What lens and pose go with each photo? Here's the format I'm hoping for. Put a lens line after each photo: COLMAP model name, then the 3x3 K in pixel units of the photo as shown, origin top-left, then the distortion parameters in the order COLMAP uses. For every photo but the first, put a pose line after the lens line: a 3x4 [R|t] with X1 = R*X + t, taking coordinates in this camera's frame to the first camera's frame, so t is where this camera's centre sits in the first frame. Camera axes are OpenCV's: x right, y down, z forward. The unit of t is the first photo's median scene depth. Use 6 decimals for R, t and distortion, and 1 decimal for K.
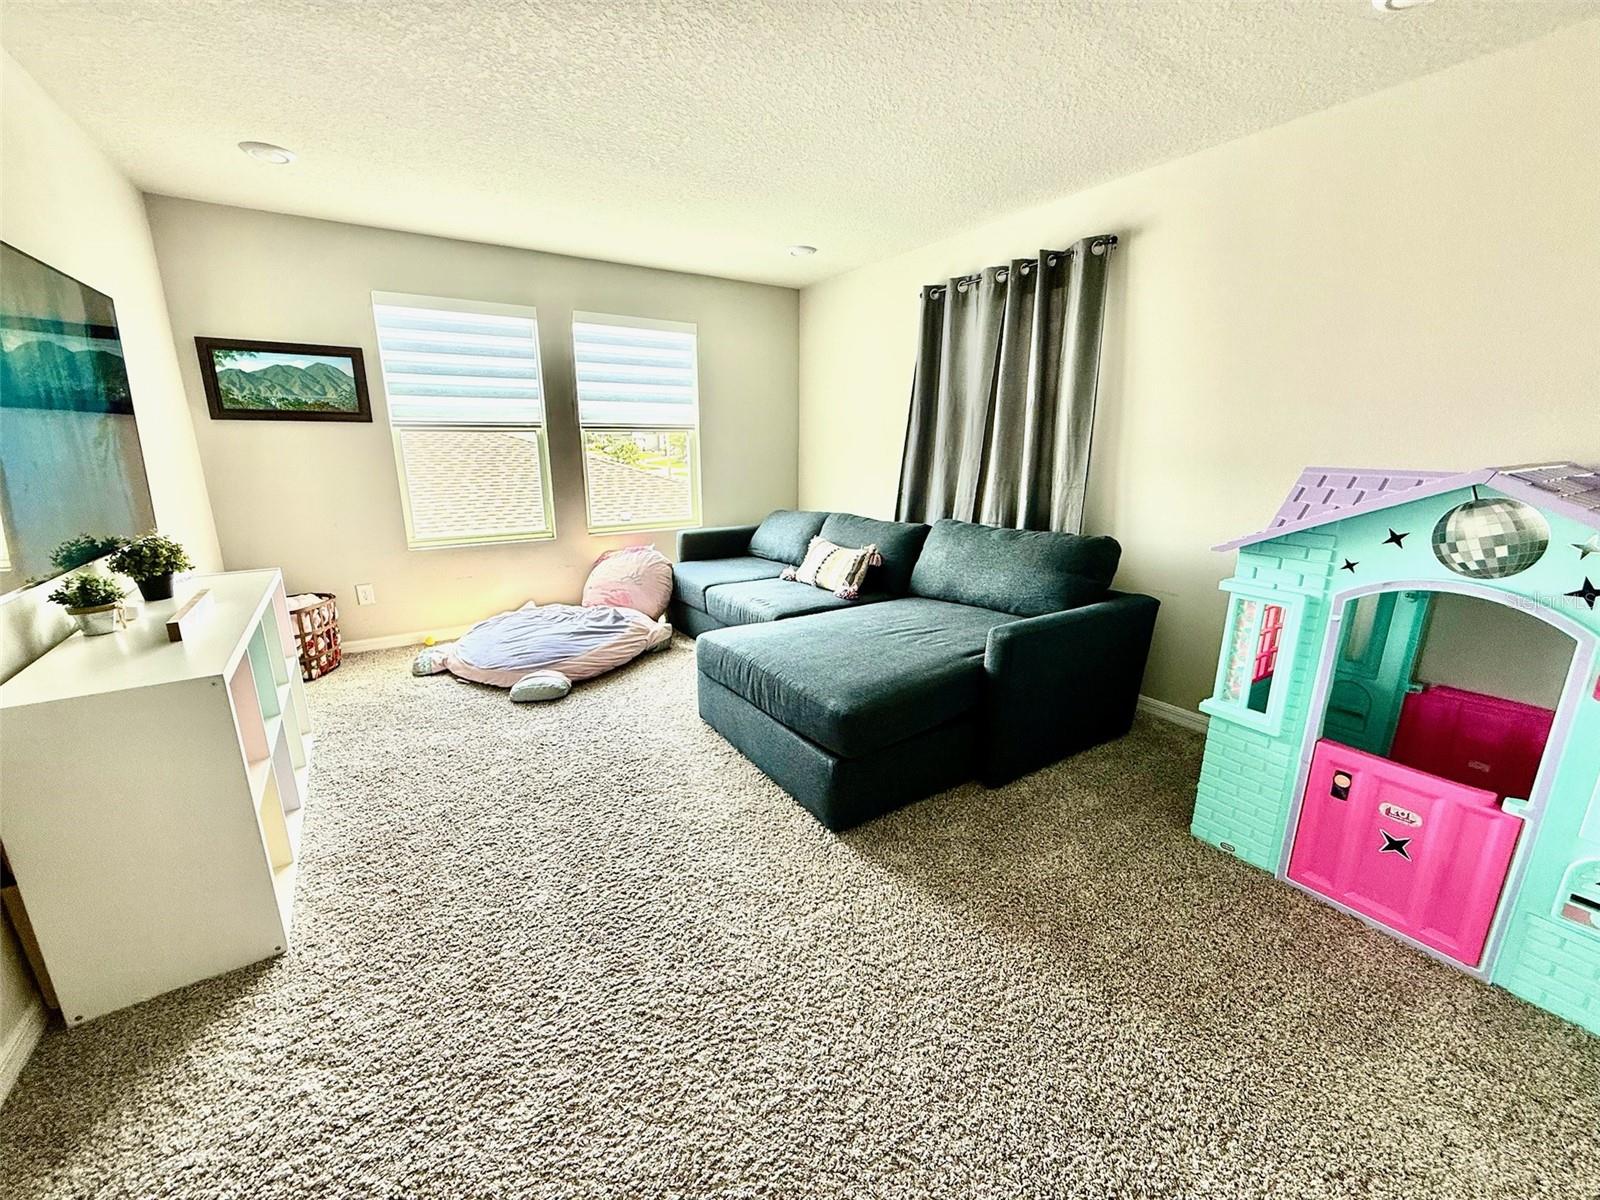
lens RADIAL K [[630.1, 0, 791.5], [0, 630.1, 595.9], [0, 0, 1]] dist [-0.000516, -0.000578]
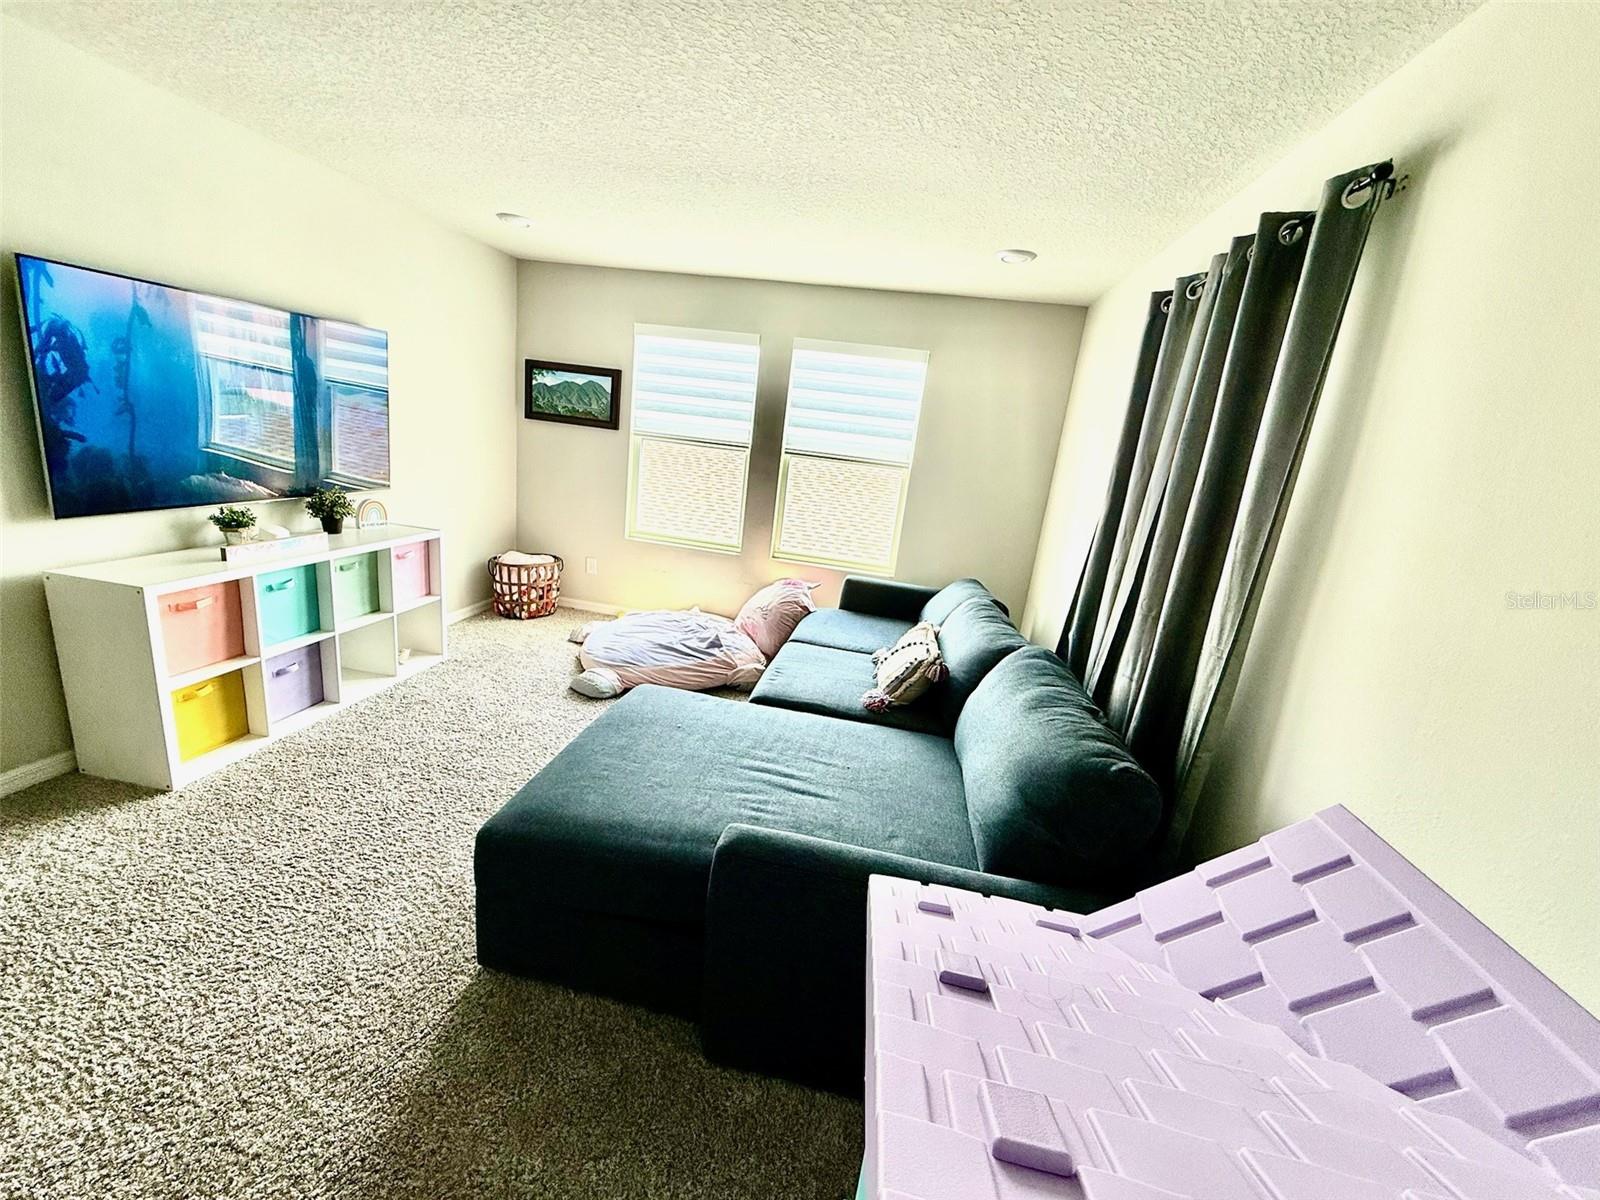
lens RADIAL K [[630.1, 0, 796.3], [0, 630.1, 594.9], [0, 0, 1]] dist [-0.000516, -0.000578]
pose [[0.732634, 0.246910, -0.634257, 0.451694], [-0.270799, 0.960690, 0.061186, -0.143166], [0.624432, 0.126929, 0.770697, 0.331717]]
